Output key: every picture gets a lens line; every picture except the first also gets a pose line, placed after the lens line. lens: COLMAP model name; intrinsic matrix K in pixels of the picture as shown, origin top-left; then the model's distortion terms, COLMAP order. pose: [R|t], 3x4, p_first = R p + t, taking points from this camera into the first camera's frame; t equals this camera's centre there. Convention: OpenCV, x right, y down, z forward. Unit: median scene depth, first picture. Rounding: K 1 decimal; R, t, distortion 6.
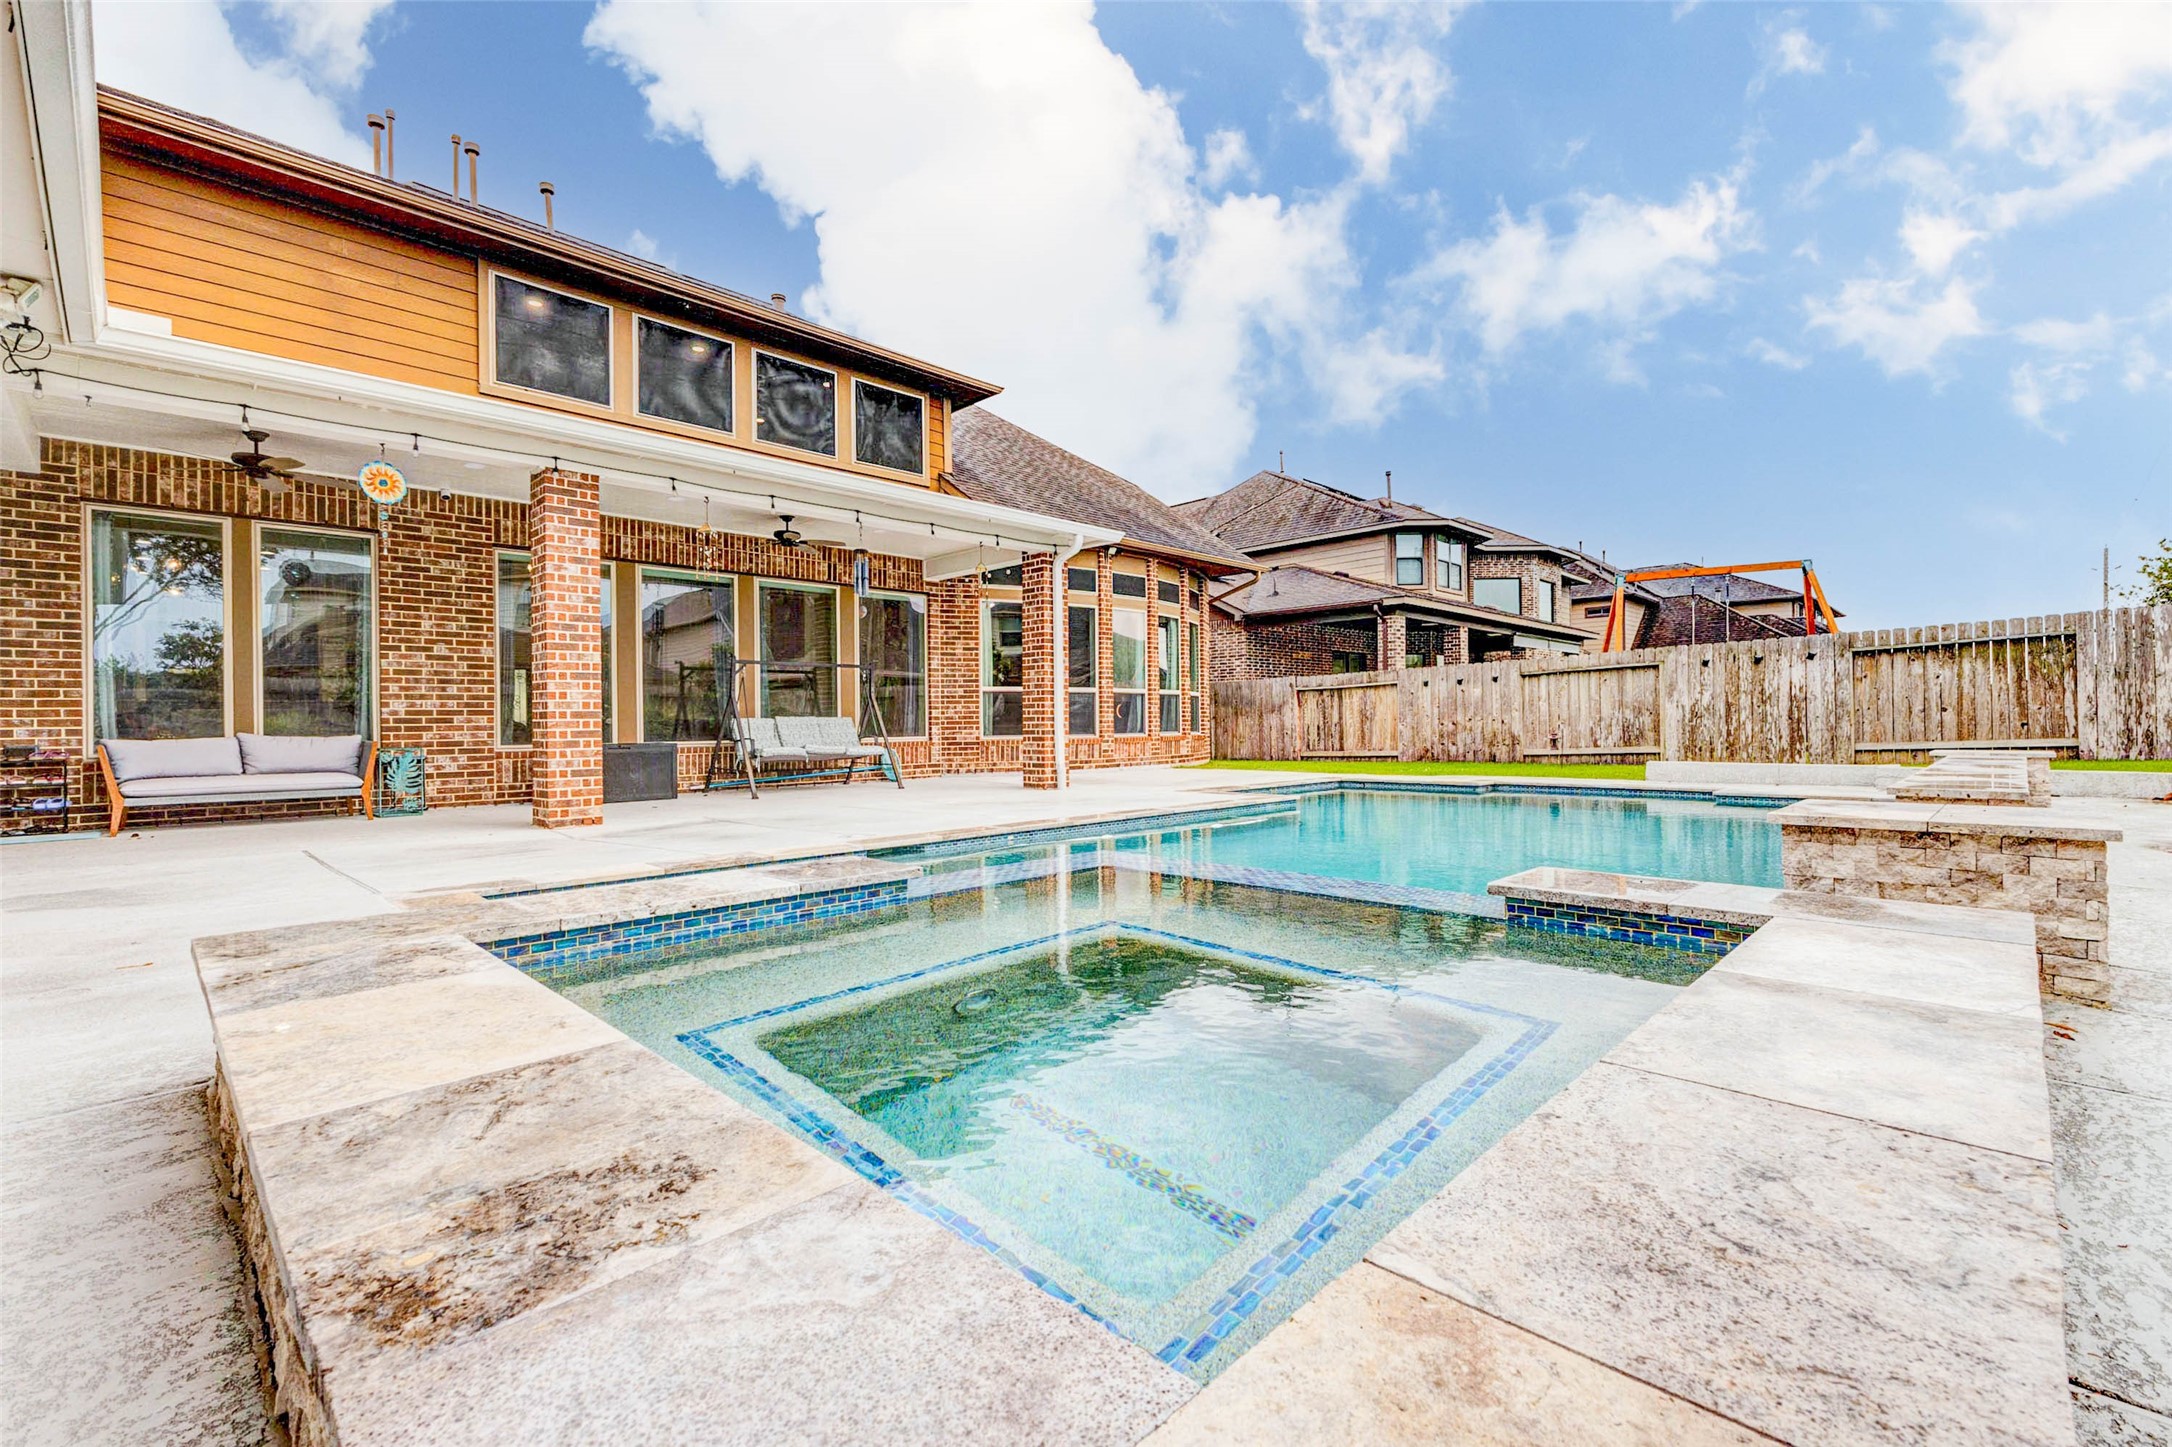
lens RADIAL K [[958.0, 0, 1059.5], [0, 958.0, 723.8], [0, 0, 1]] dist [0.002770, -0.000021]
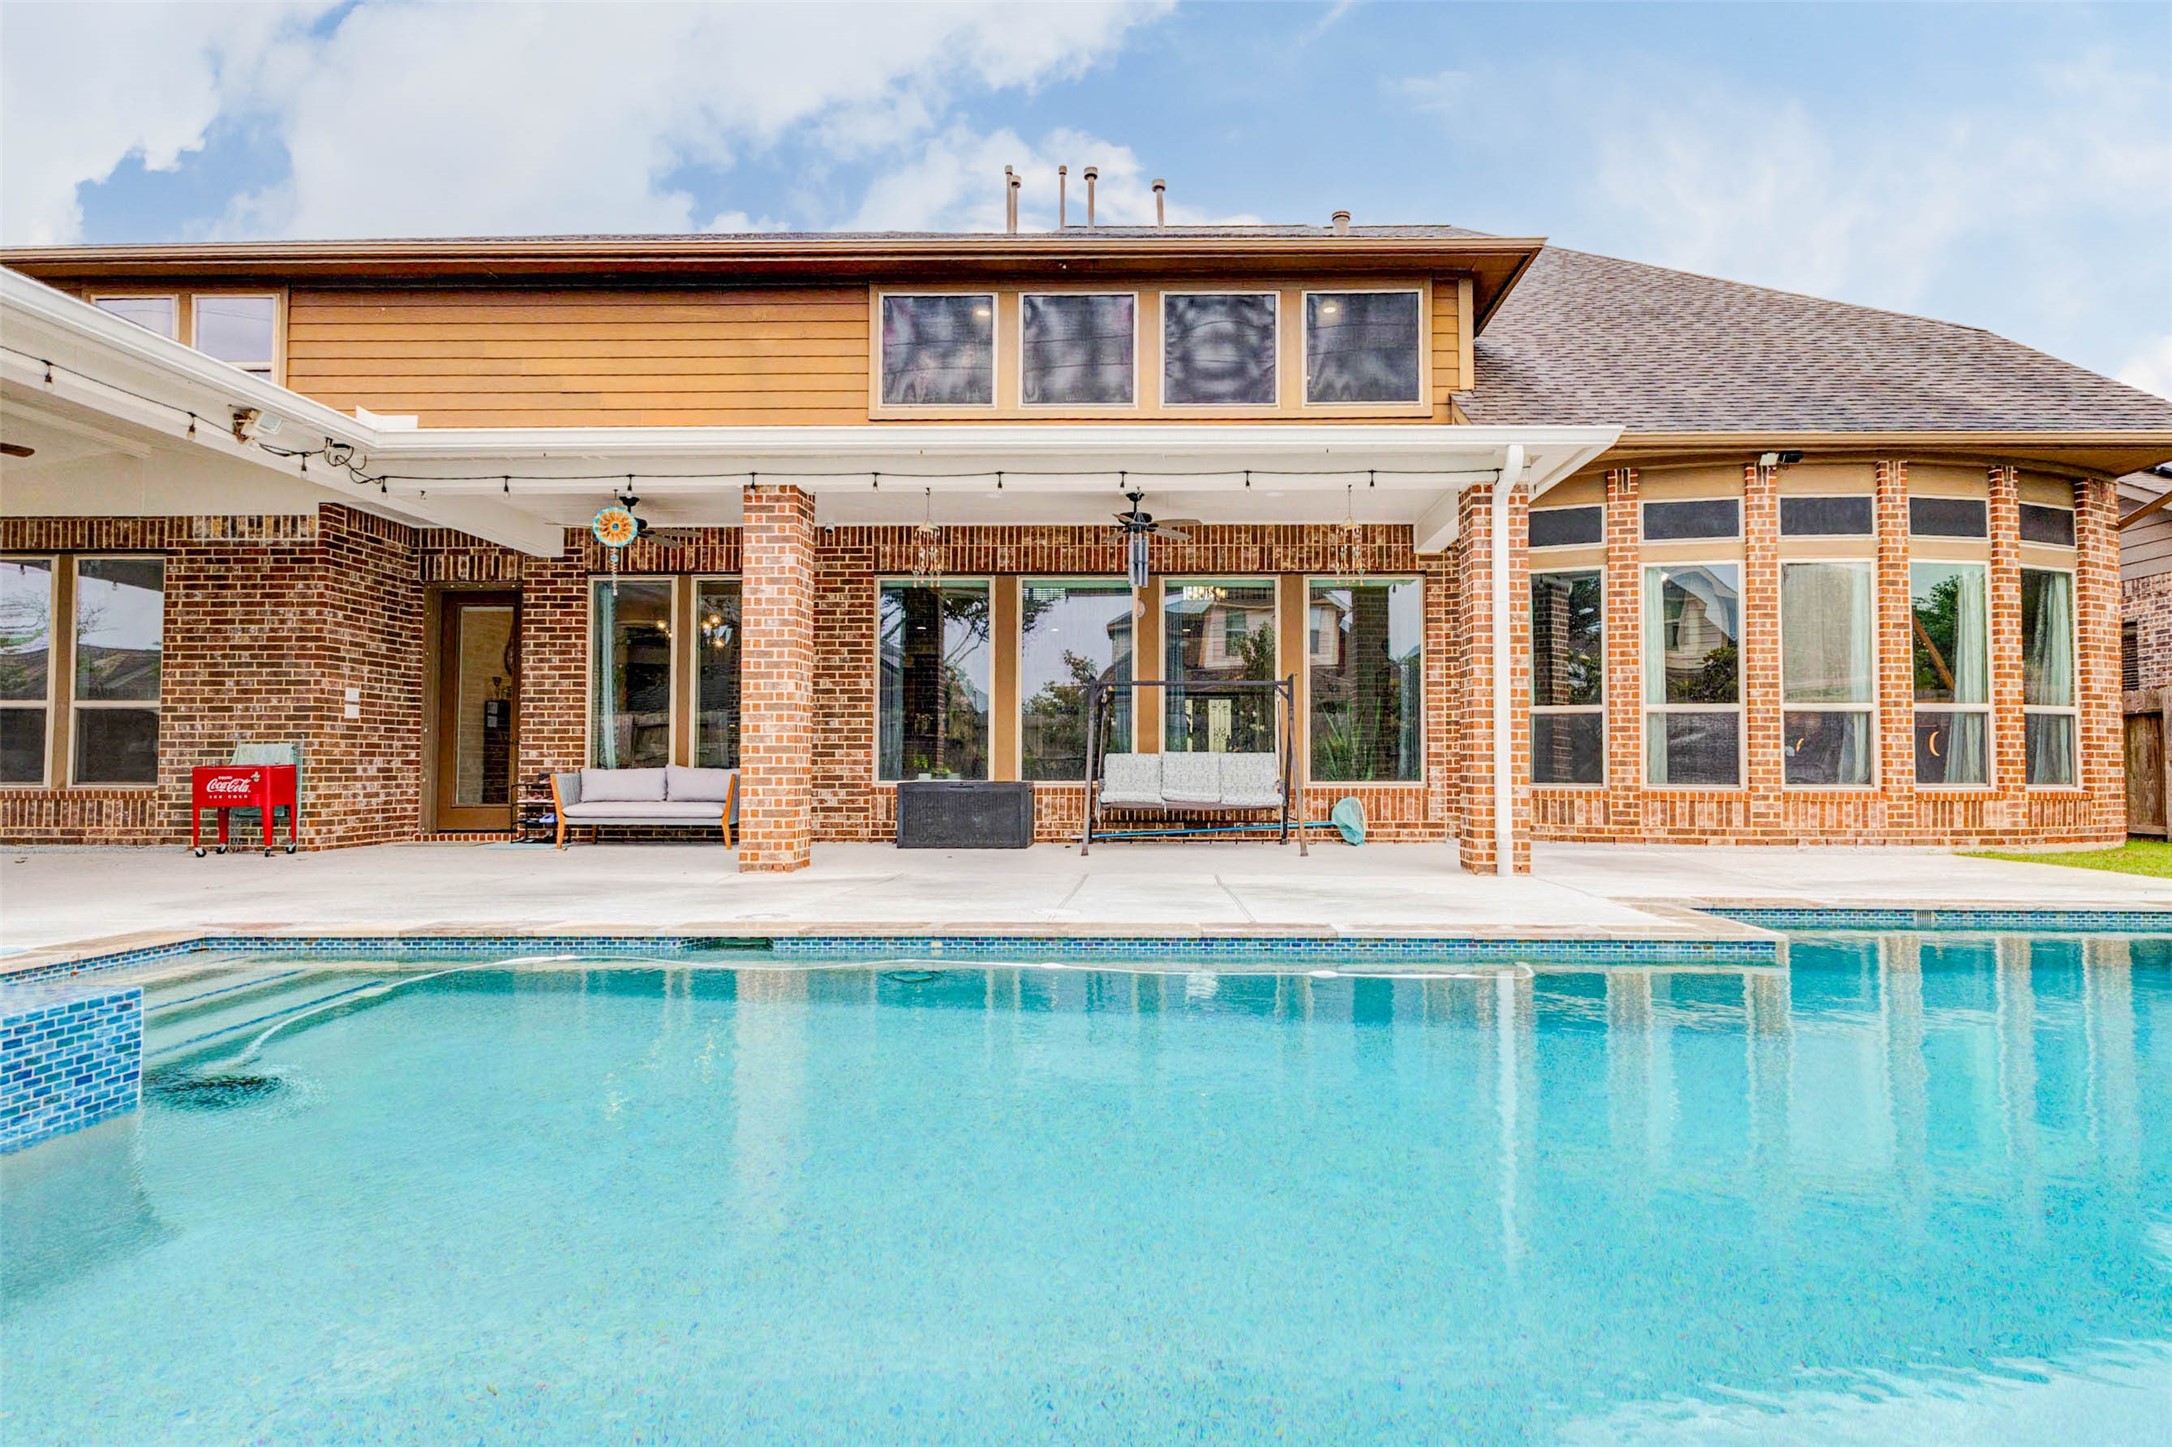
lens RADIAL K [[1122.2, 0, 1090.4], [0, 1122.2, 725.2], [0, 0, 1]] dist [0.010643, 0.000392]
pose [[0.689110, -0.012144, -0.724555, 0.377299], [-0.008822, 0.999645, -0.025145, -0.006382], [0.724603, 0.023720, 0.688758, 0.378845]]
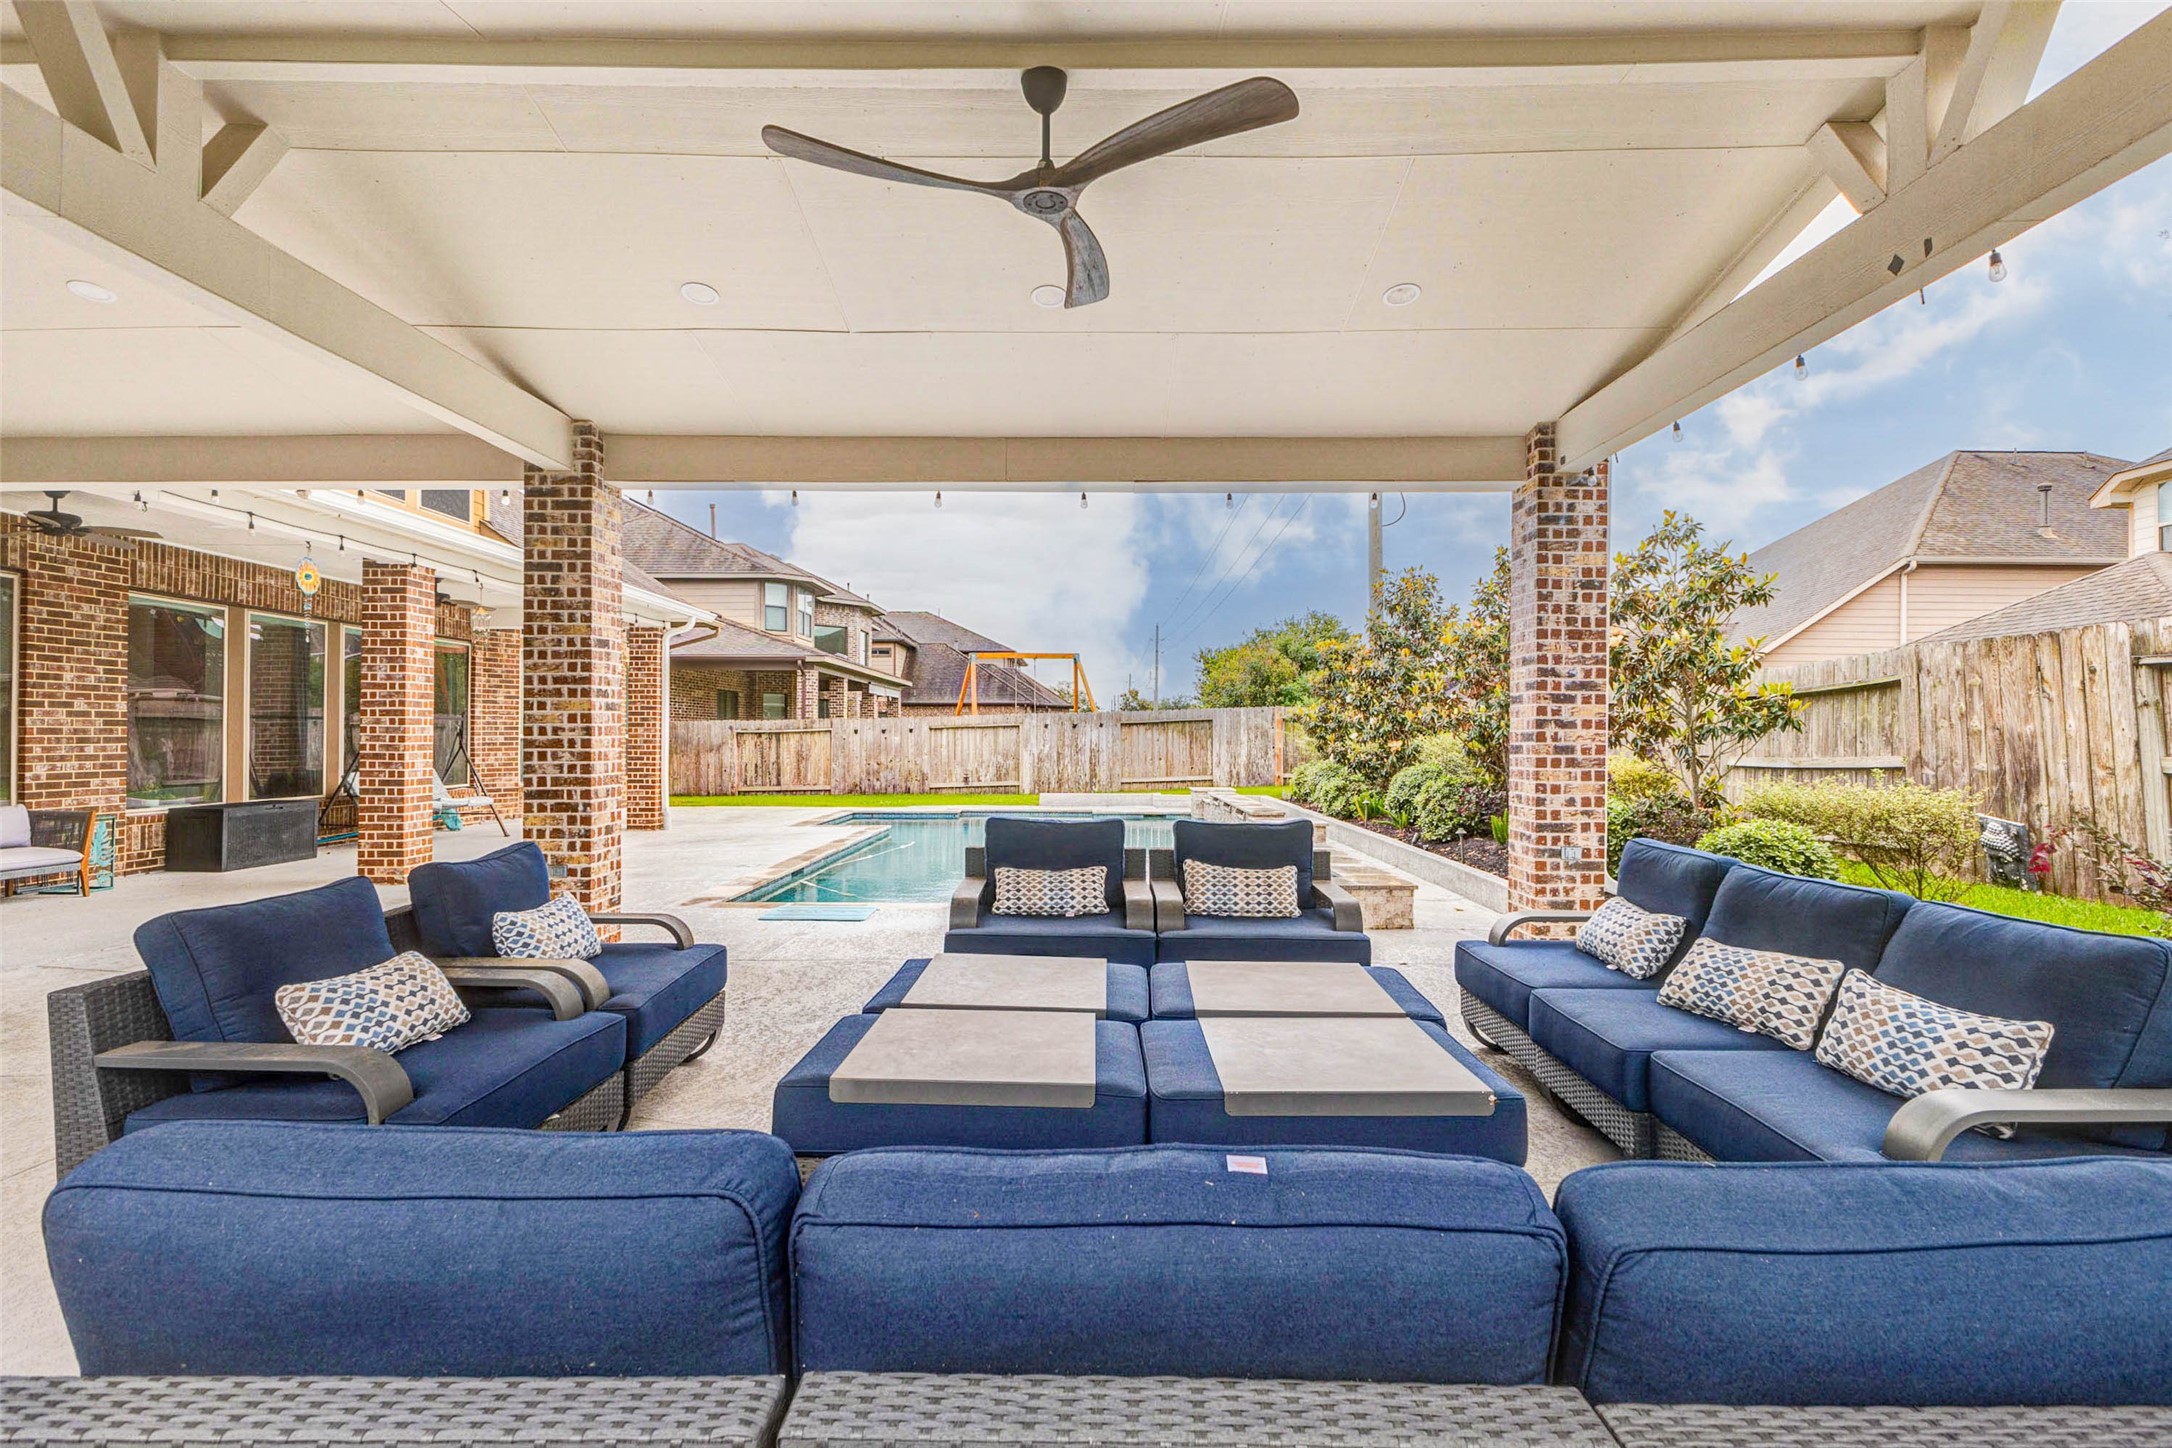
lens RADIAL K [[1122.2, 0, 1089.7], [0, 1122.2, 716.8], [0, 0, 1]] dist [0.010643, 0.000392]
pose [[0.704968, 0.023379, 0.708854, -0.699733], [-0.010636, 0.999693, -0.022394, -0.050473], [-0.709159, 0.008248, 0.705000, -0.390968]]
